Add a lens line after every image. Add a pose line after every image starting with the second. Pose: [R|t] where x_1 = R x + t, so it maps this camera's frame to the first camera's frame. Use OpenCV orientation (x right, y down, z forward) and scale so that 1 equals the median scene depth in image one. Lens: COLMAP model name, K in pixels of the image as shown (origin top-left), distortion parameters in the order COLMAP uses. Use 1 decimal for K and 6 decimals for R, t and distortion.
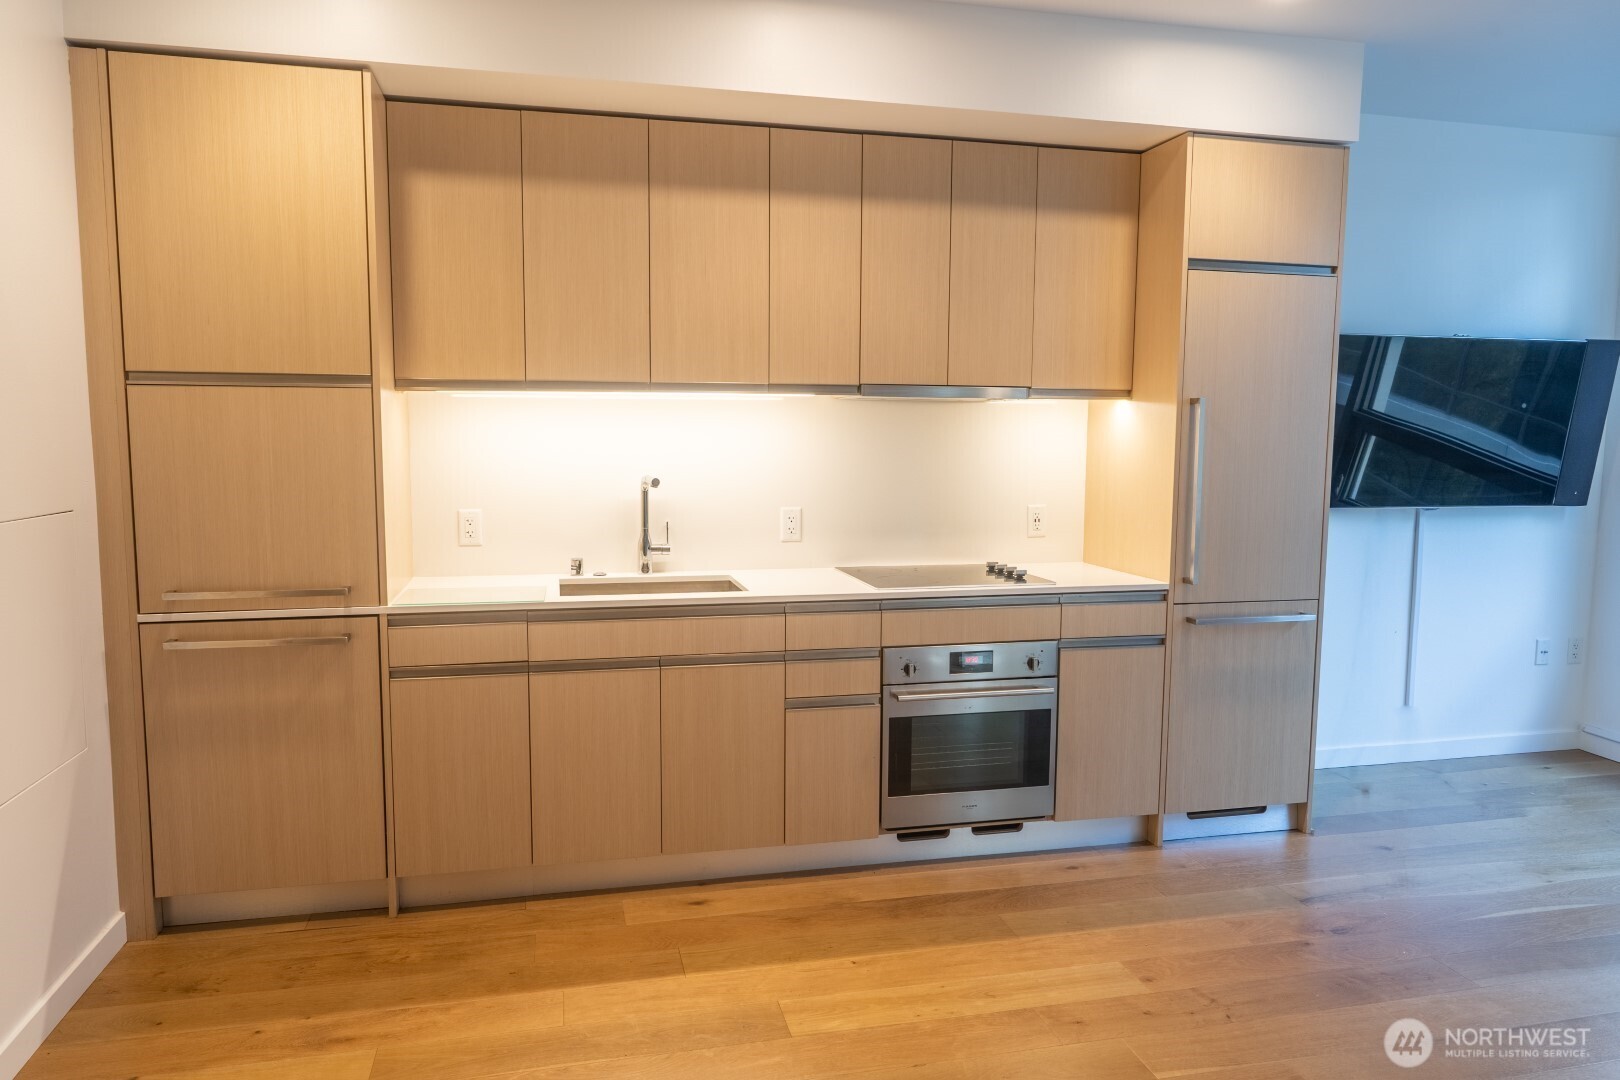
lens RADIAL K [[1082.9, 0, 807.0], [0, 1082.9, 539.6], [0, 0, 1]] dist [-0.003281, 0.002880]
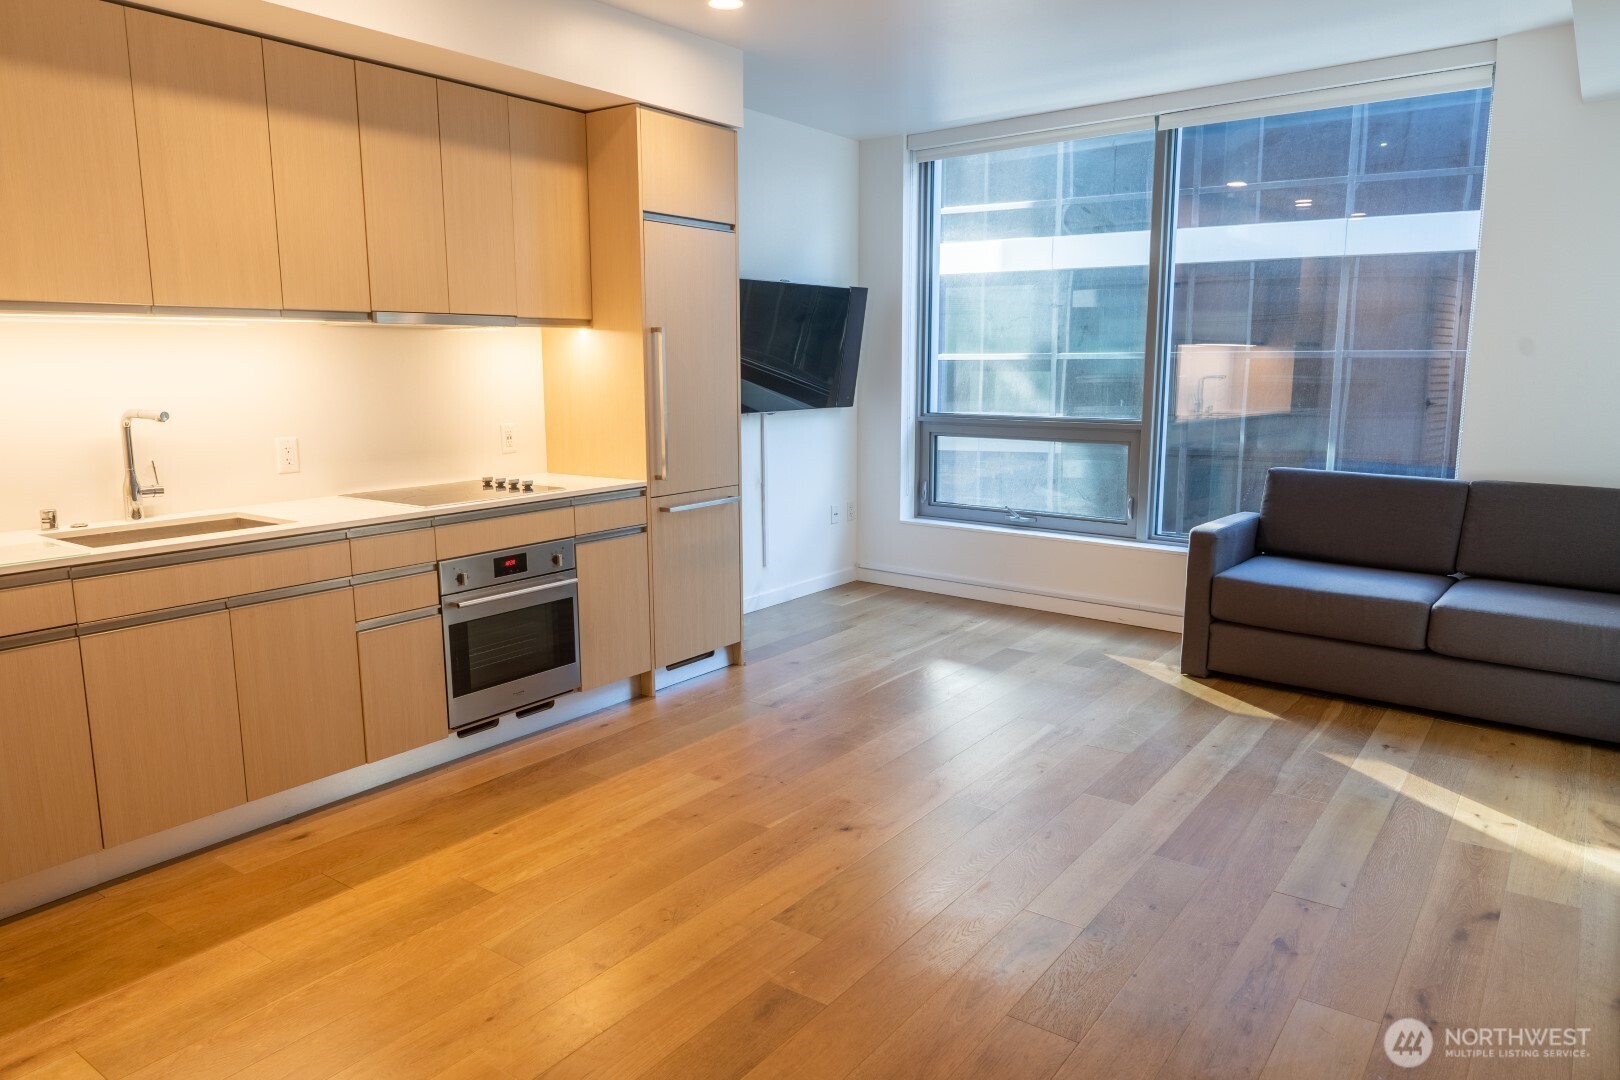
lens RADIAL K [[1082.9, 0, 804.9], [0, 1082.9, 541.9], [0, 0, 1]] dist [-0.003281, 0.002880]
pose [[0.760880, -0.118409, 0.637998, -0.329068], [0.075151, 0.992674, 0.094610, 0.006726], [-0.644527, -0.024040, 0.764204, -0.049286]]
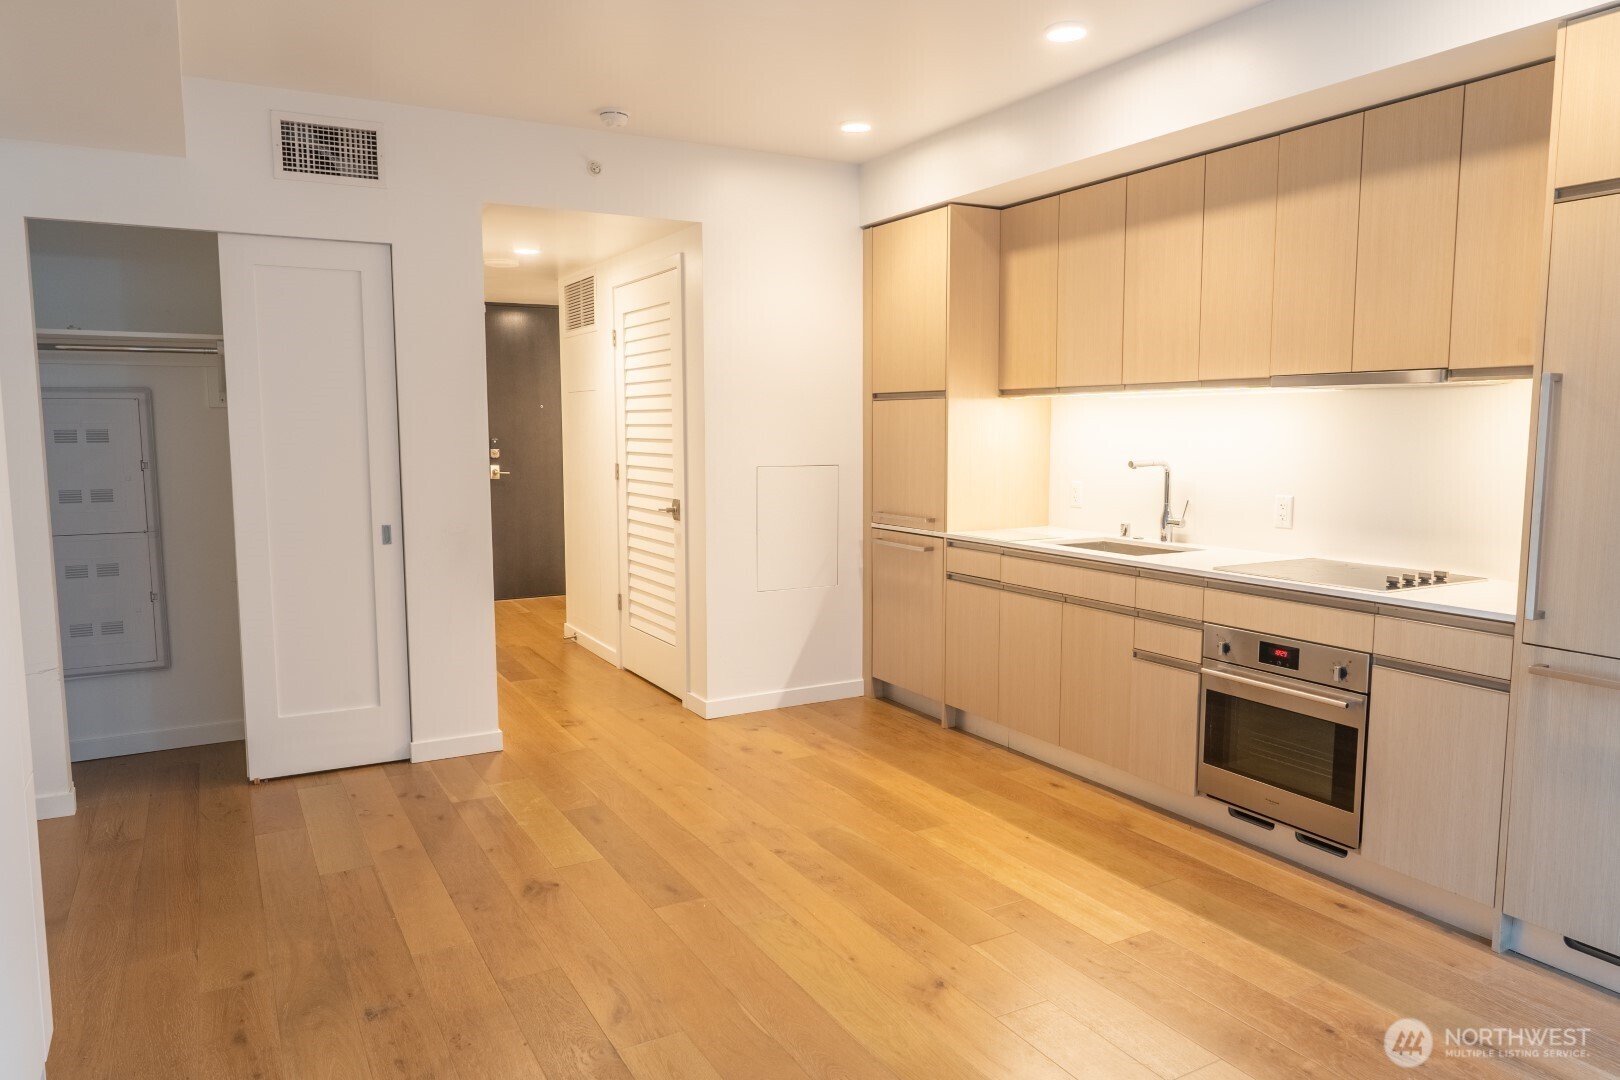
lens RADIAL K [[1082.9, 0, 811.2], [0, 1082.9, 541.5], [0, 0, 1]] dist [-0.003281, 0.002880]
pose [[0.274969, 0.096040, -0.956644, 0.972050], [-0.092912, 0.992996, 0.072984, -0.022013], [0.956953, 0.068815, 0.281966, 0.310160]]
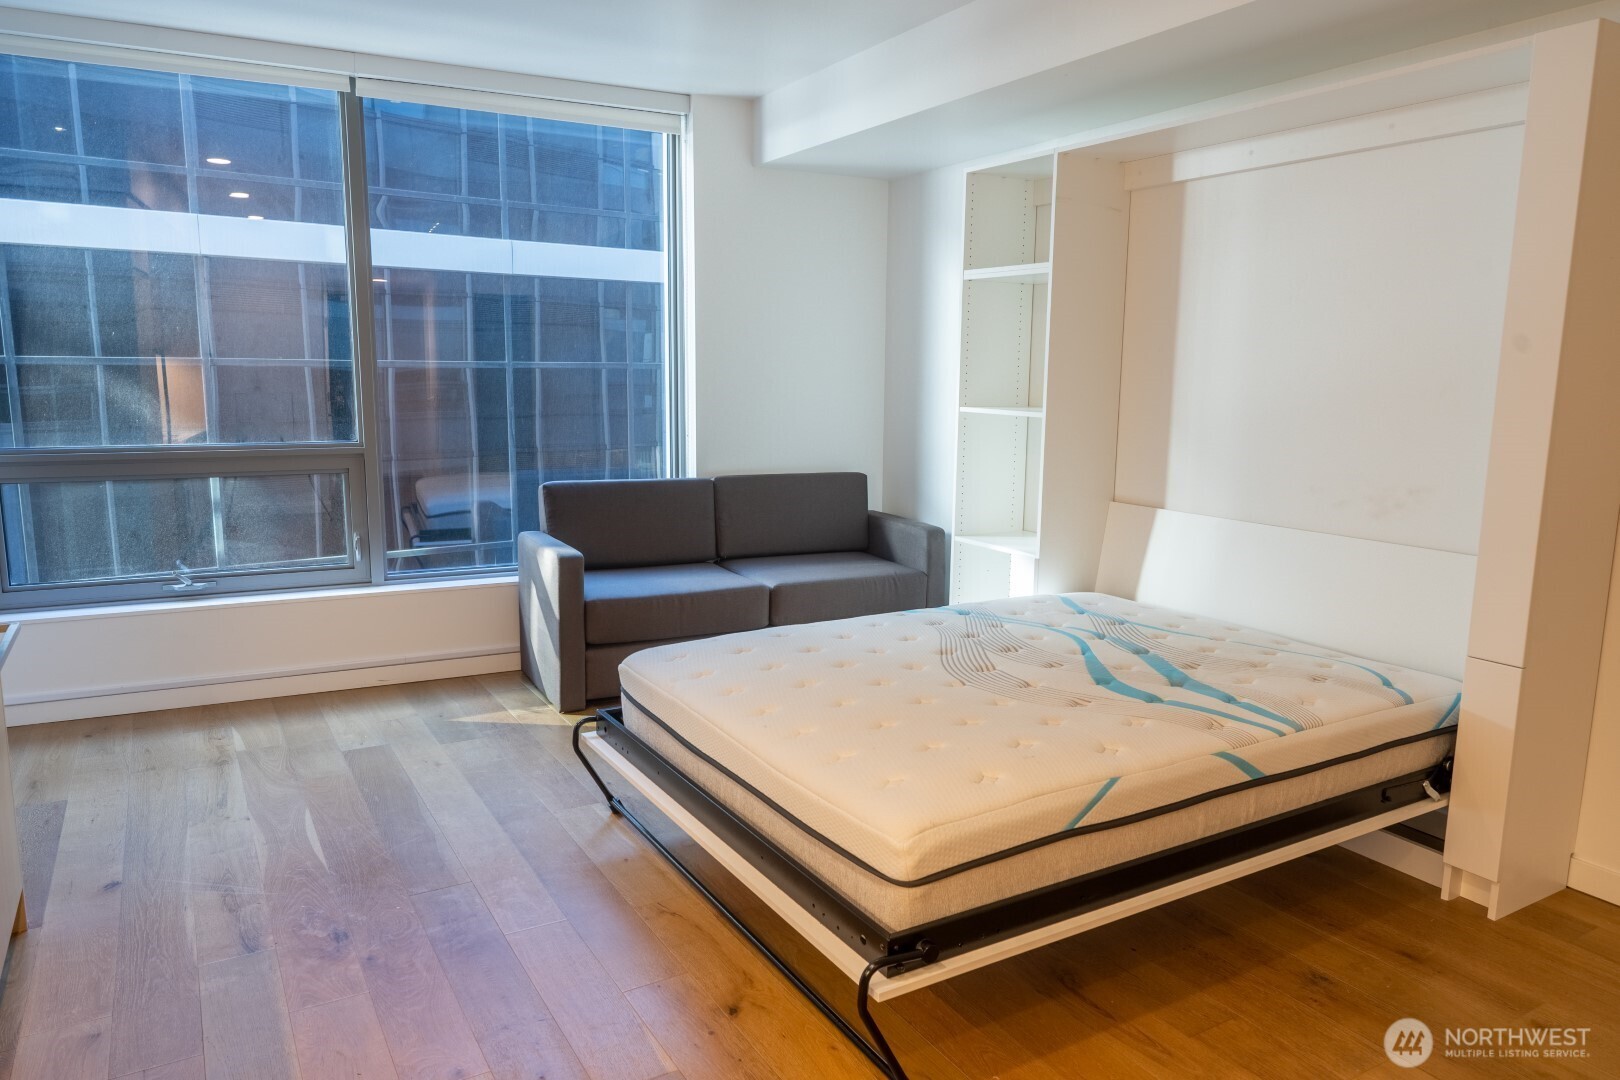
lens RADIAL K [[1082.9, 0, 806.3], [0, 1082.9, 537.7], [0, 0, 1]] dist [-0.003281, 0.002880]
pose [[-0.298215, -0.156113, 0.941646, -0.348092], [0.084623, 0.978325, 0.188993, -0.075938], [-0.950740, 0.136046, -0.278541, 0.753039]]
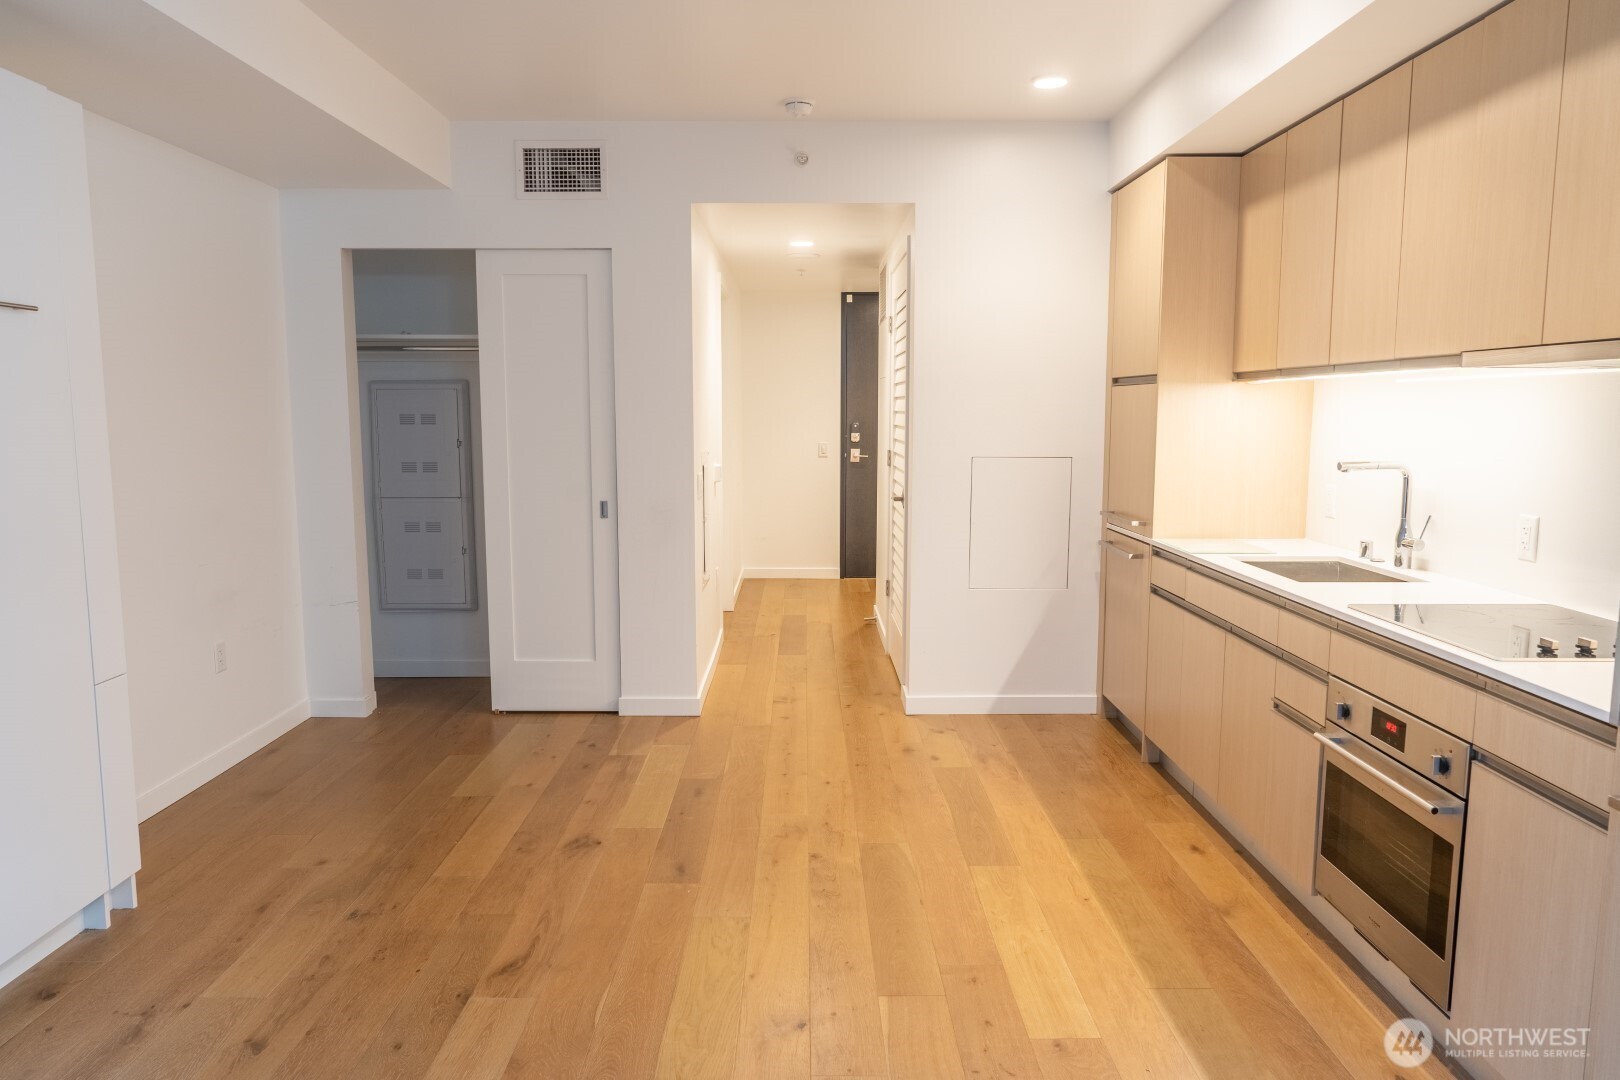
lens RADIAL K [[1082.9, 0, 808.5], [0, 1082.9, 540.0], [0, 0, 1]] dist [-0.003281, 0.002880]
pose [[-0.225631, 0.111364, -0.967827, 0.939864], [-0.100786, 0.985446, 0.136888, -0.073952], [0.968985, 0.128430, -0.211123, 0.762415]]
